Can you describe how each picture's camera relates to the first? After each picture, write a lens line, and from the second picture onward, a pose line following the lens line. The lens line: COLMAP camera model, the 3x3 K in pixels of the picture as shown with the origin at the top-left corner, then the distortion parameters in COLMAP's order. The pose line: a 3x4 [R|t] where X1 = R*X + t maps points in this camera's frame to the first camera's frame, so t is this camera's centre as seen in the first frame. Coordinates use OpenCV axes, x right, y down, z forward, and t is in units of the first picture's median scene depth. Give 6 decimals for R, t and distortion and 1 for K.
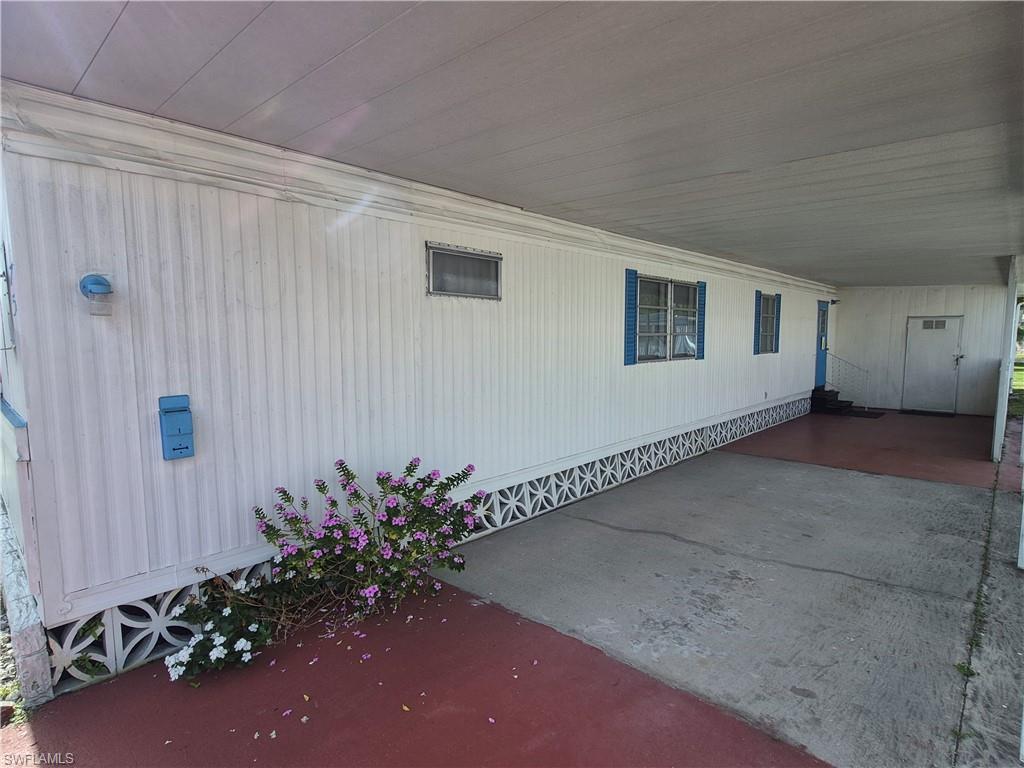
lens RADIAL K [[541.7, 0, 513.1], [0, 541.7, 390.2], [0, 0, 1]] dist [0.007891, 0.000207]
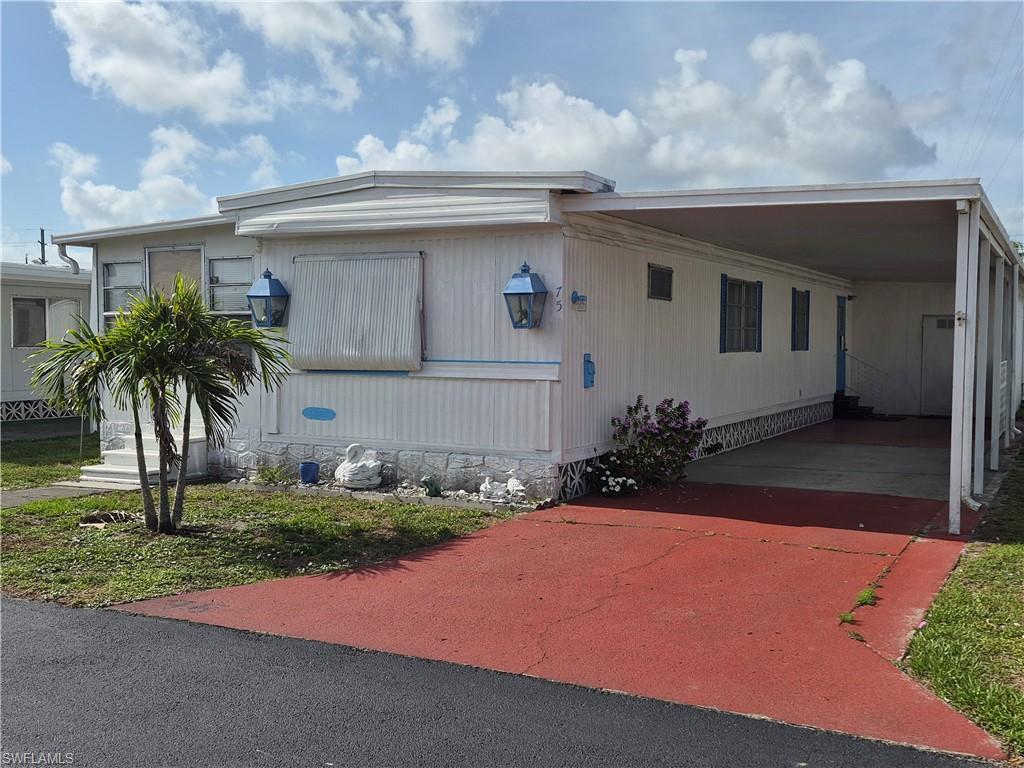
lens RADIAL K [[1016.5, 0, 518.5], [0, 1016.5, 383.7], [0, 0, 1]] dist [0.030612, 0.000000]
pose [[0.968173, 0.000494, 0.250280, -0.578771], [0.013048, 0.998538, -0.052446, 0.097780], [-0.249940, 0.054043, 0.966752, -0.774333]]
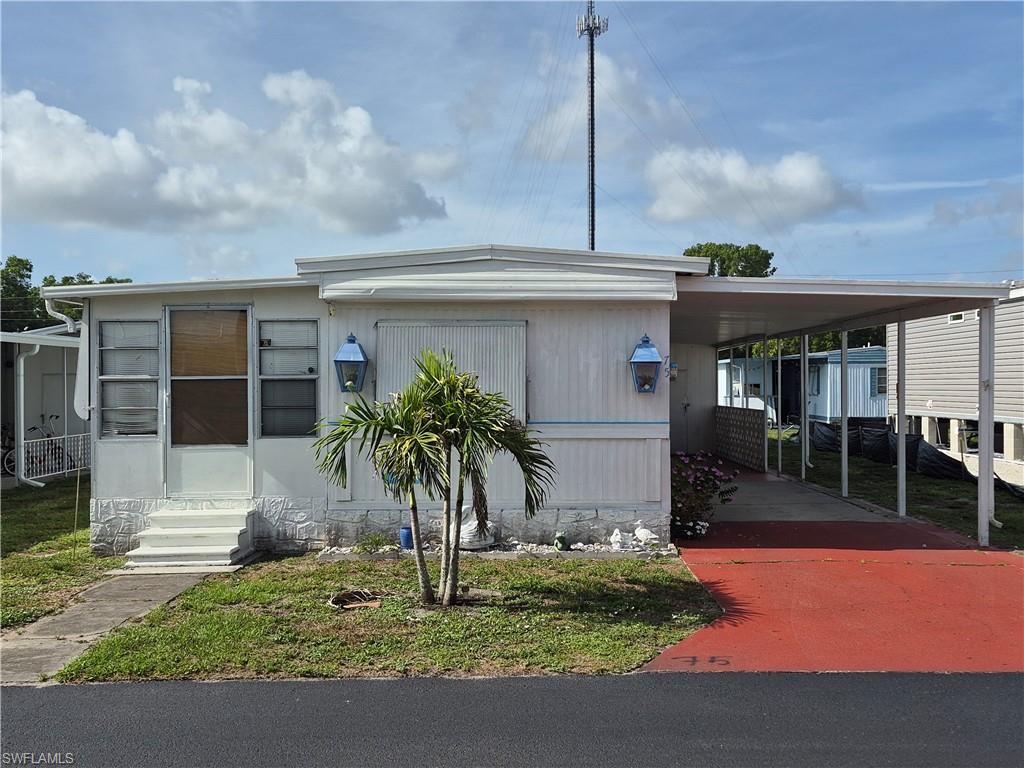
lens RADIAL K [[1016.5, 0, 519.5], [0, 1016.5, 377.6], [0, 0, 1]] dist [0.030612, 0.000000]
pose [[0.760324, 0.002638, 0.649539, -1.228233], [0.061478, 0.995210, -0.076006, 0.044803], [-0.646628, 0.097721, 0.756520, -0.544959]]
